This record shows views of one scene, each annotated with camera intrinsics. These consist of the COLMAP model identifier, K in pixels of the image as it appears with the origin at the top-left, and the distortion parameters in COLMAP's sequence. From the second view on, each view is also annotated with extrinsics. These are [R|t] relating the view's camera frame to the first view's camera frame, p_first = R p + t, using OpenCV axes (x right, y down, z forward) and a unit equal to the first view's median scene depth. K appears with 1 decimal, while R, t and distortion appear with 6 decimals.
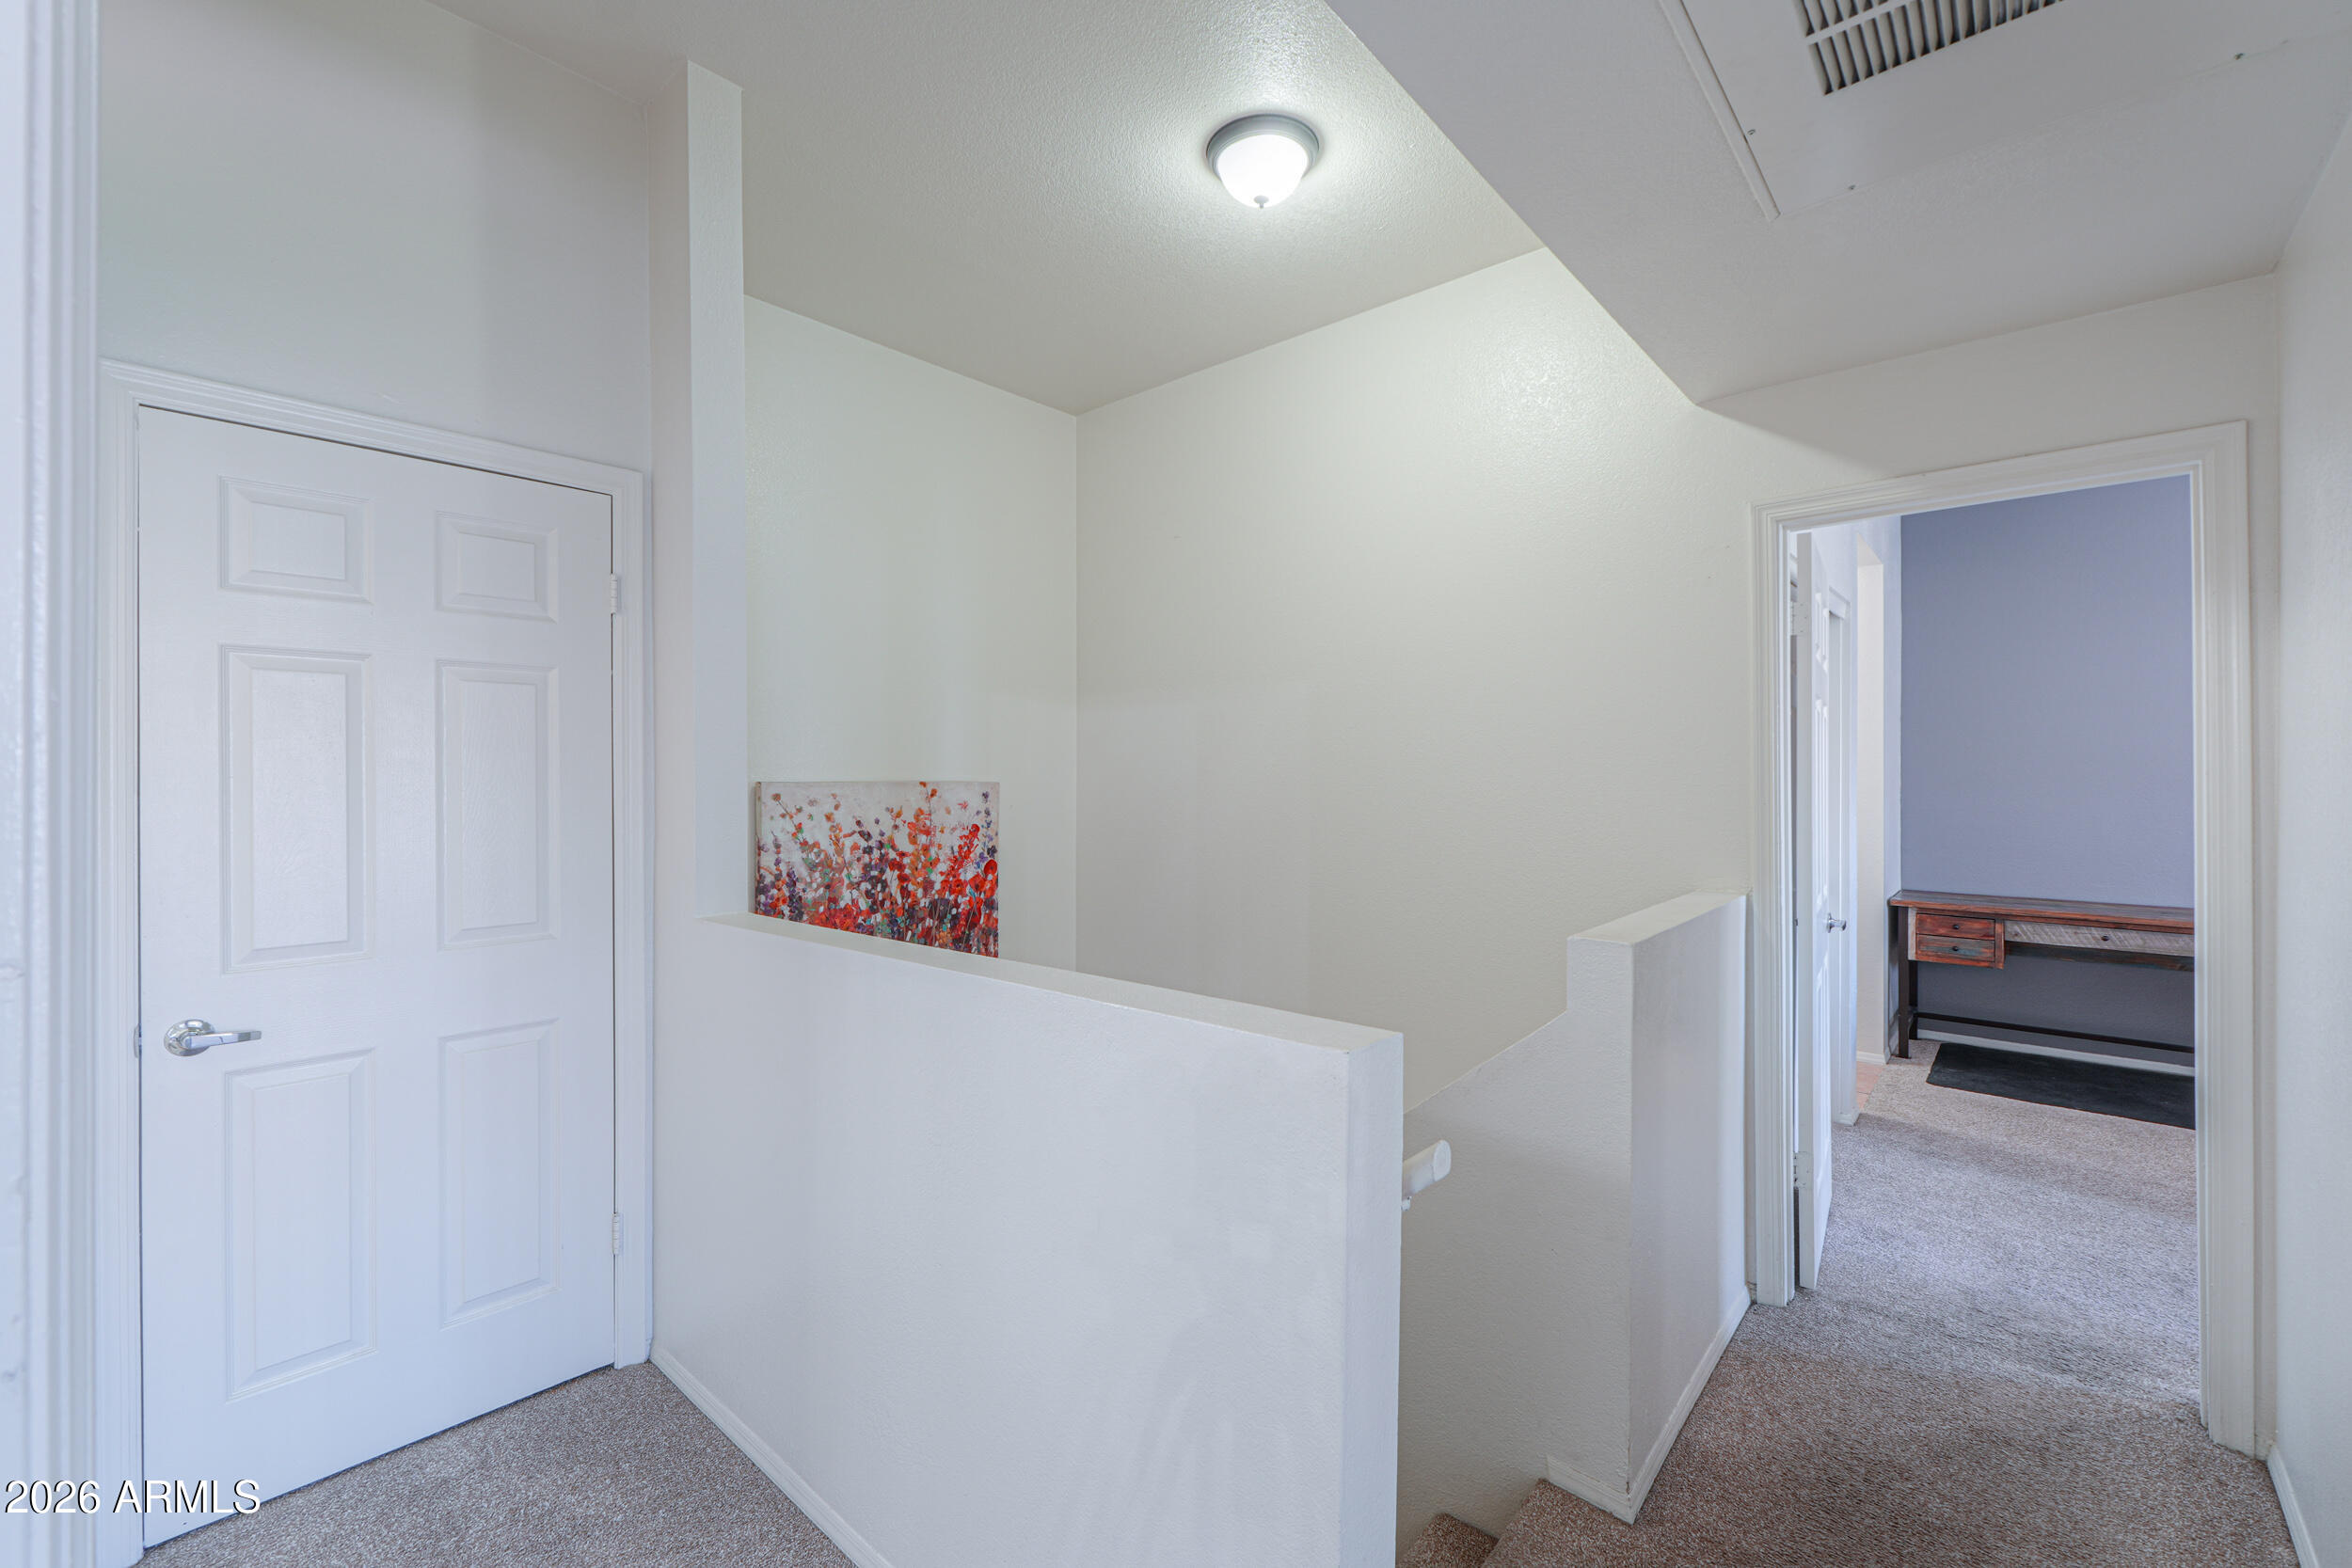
lens RADIAL K [[983.3, 0, 1176.2], [0, 983.3, 773.5], [0, 0, 1]] dist [-0.005790, 0.000879]
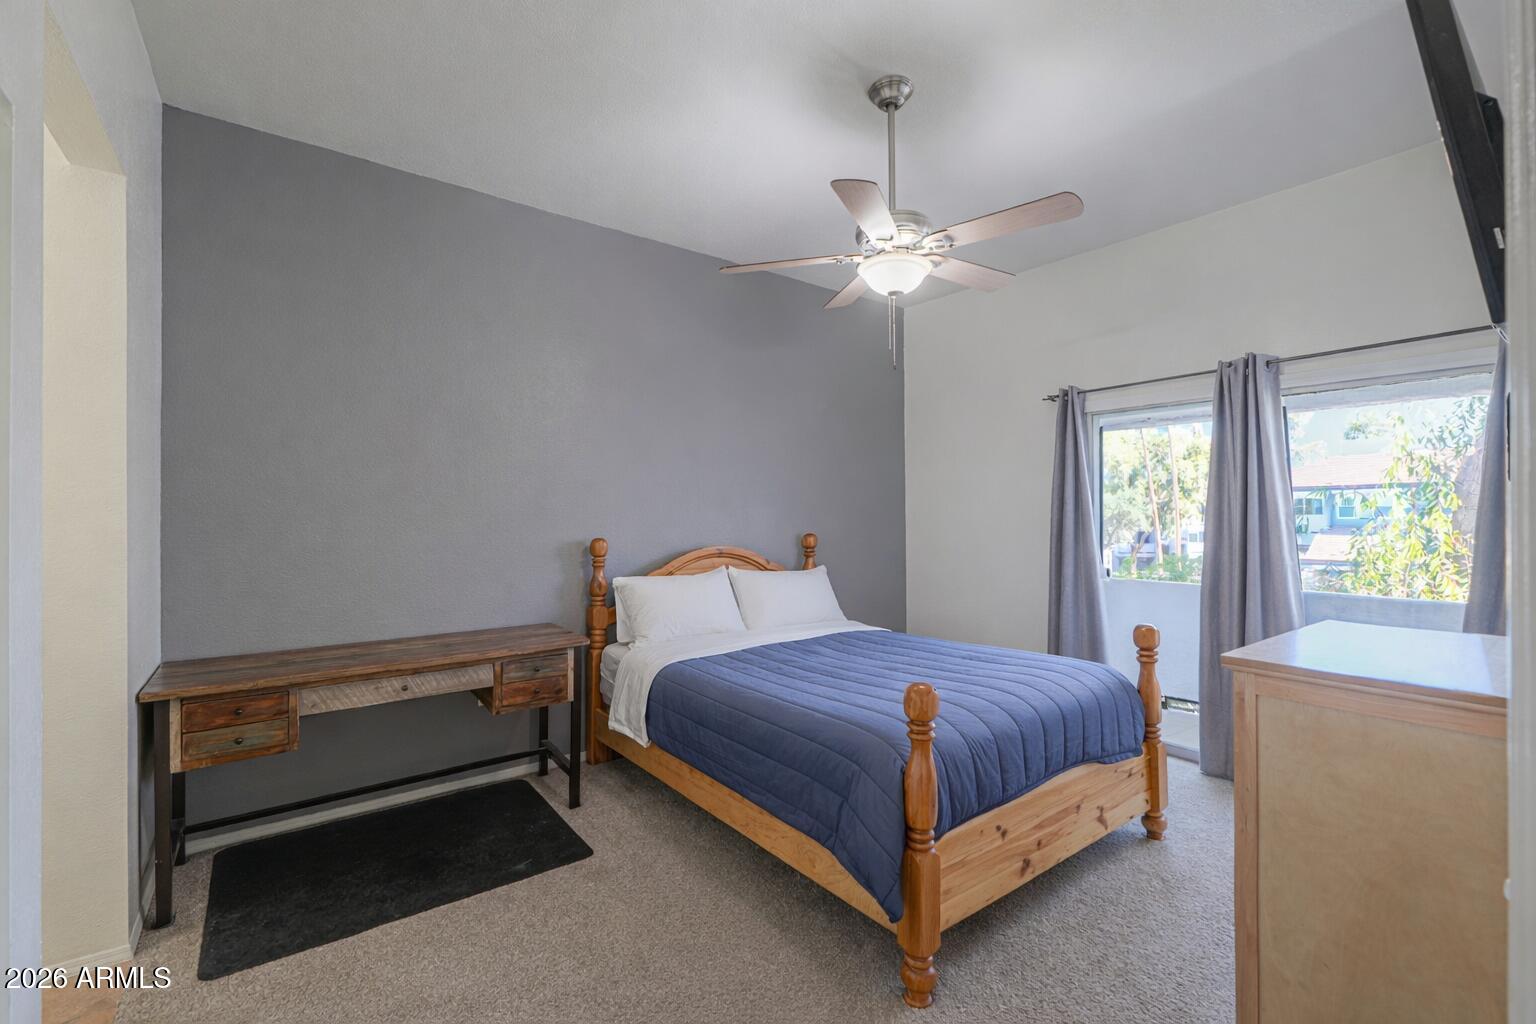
lens RADIAL K [[648.4, 0, 767.8], [0, 648.4, 509.8], [0, 0, 1]] dist [0.000140, -0.000184]
pose [[0.187334, 0.004575, 0.982286, 0.373042], [0.007596, 0.999953, -0.006106, 0.007243], [-0.982267, 0.008605, 0.187291, 0.494450]]
